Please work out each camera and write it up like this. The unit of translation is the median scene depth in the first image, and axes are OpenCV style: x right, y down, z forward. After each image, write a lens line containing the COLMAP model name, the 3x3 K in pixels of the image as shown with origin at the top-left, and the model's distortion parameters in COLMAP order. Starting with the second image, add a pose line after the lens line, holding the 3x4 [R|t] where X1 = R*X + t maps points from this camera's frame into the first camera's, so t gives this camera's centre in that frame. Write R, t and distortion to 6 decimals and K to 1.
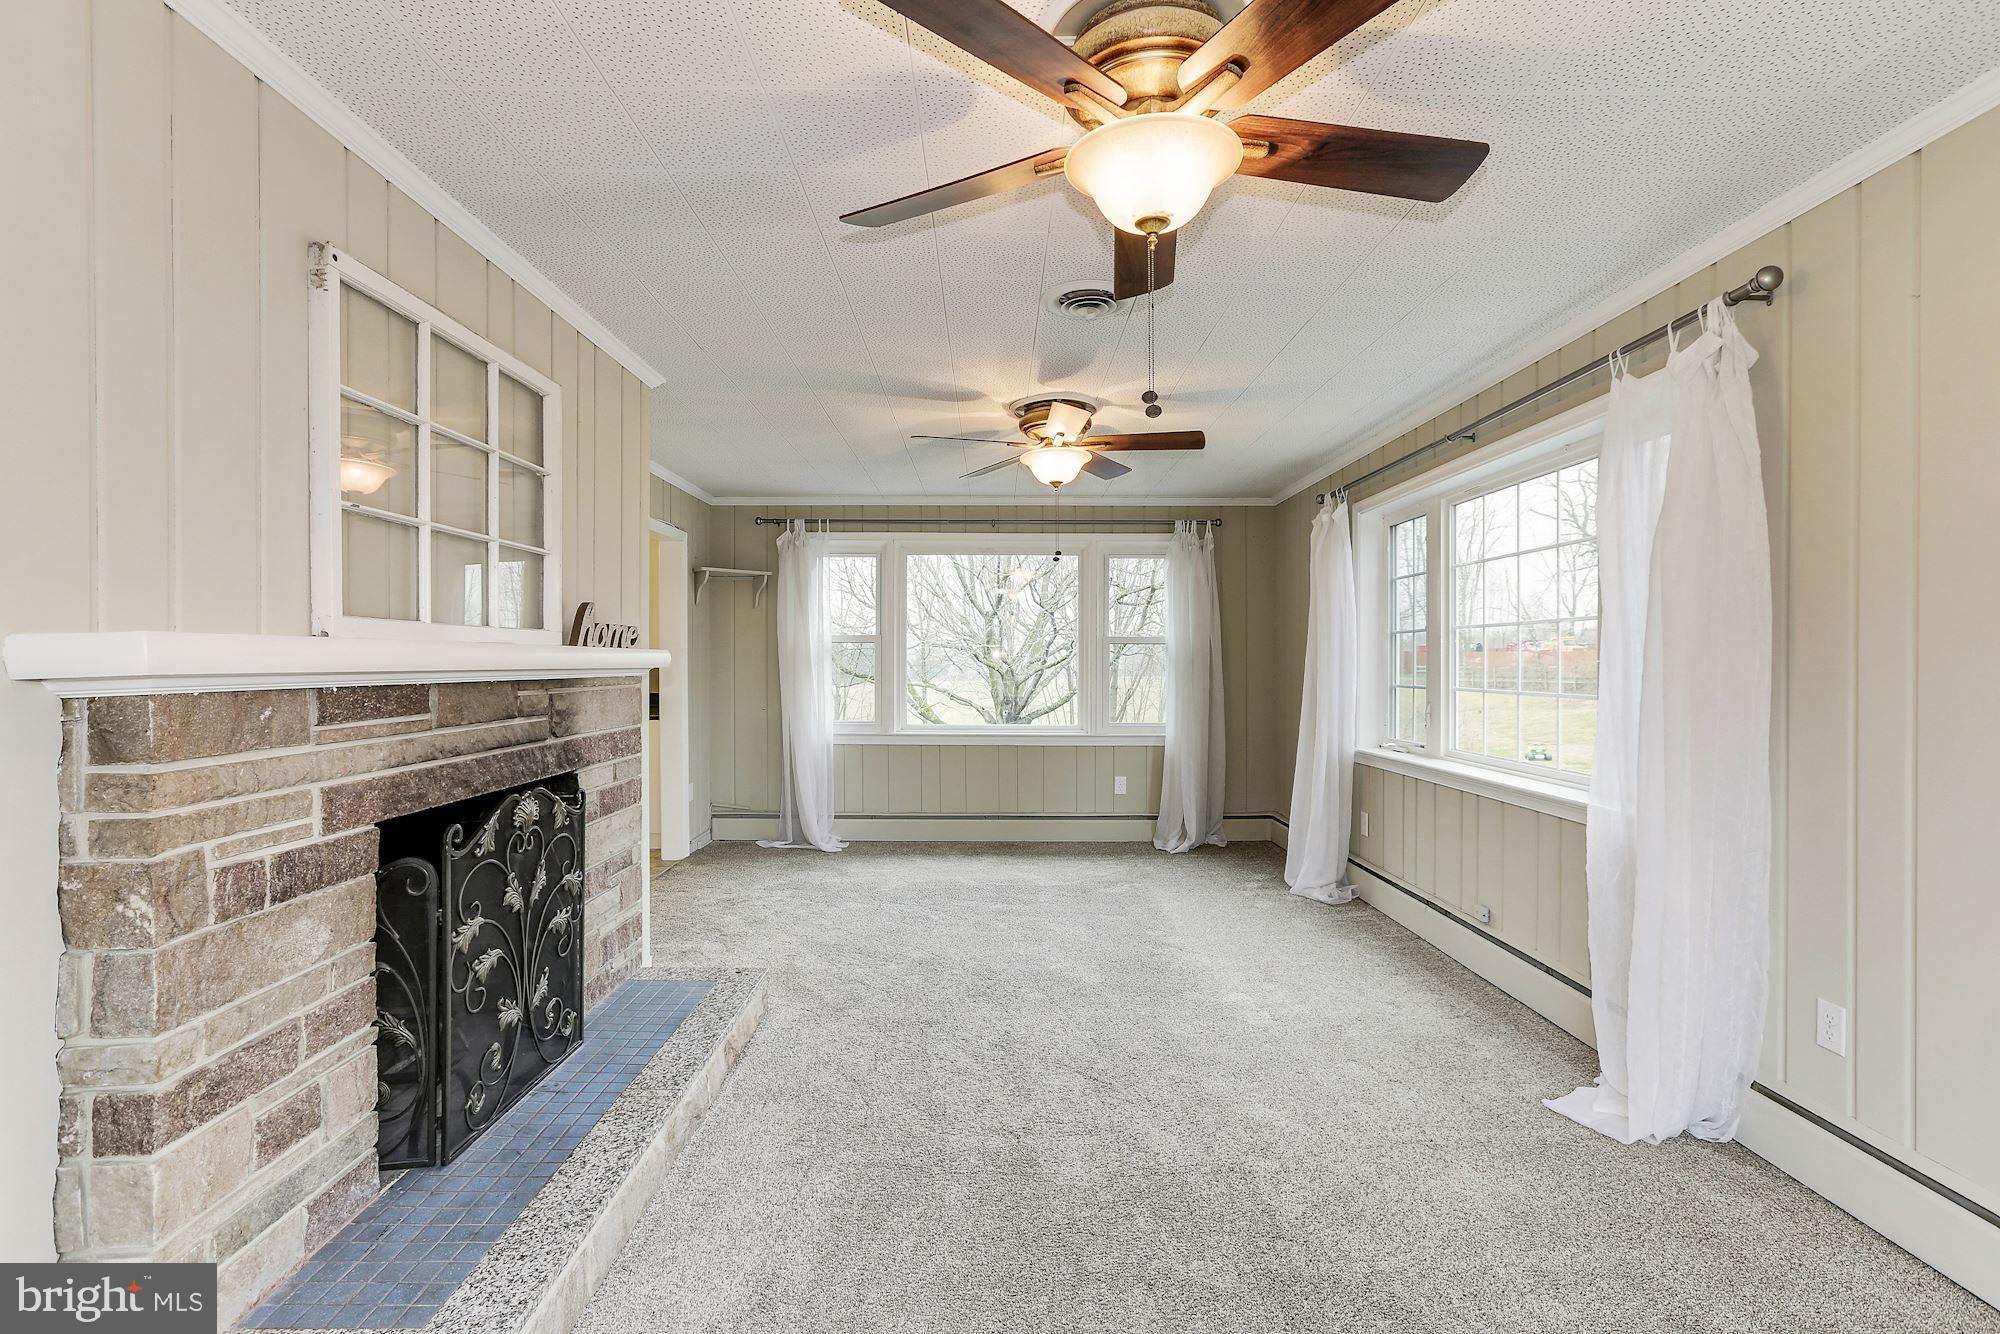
lens RADIAL K [[909.8, 0, 1005.5], [0, 909.8, 659.4], [0, 0, 1]] dist [-0.041087, 0.021257]
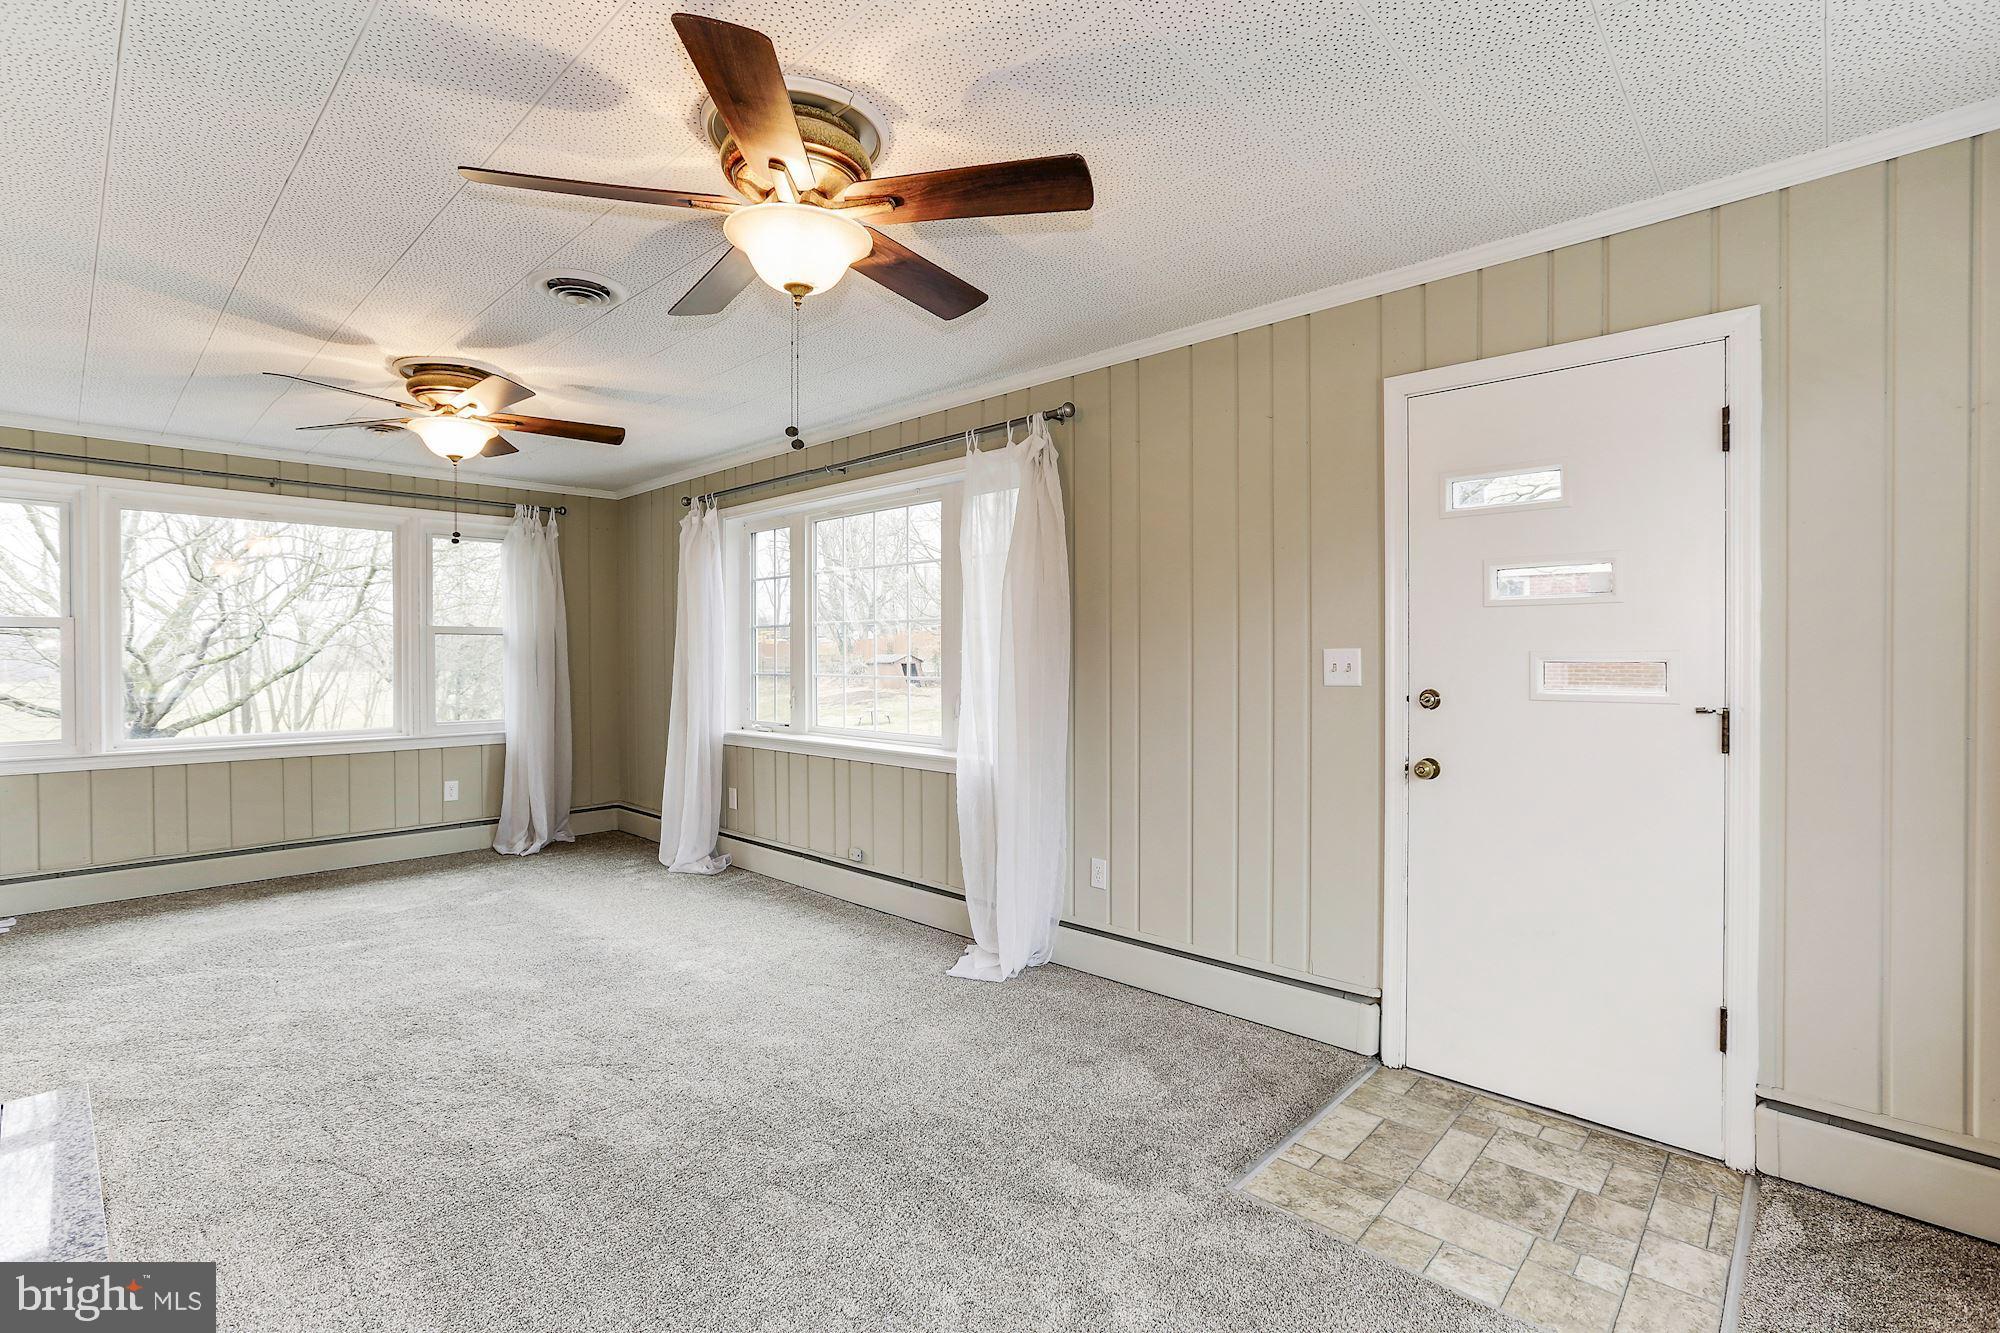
lens RADIAL K [[901.1, 0, 1001.9], [0, 901.1, 657.9], [0, 0, 1]] dist [-0.036054, 0.017645]
pose [[0.691363, -0.007933, 0.722464, -0.283814], [0.001907, 0.999956, 0.009155, -0.001549], [-0.722506, -0.004951, 0.691347, -0.011438]]
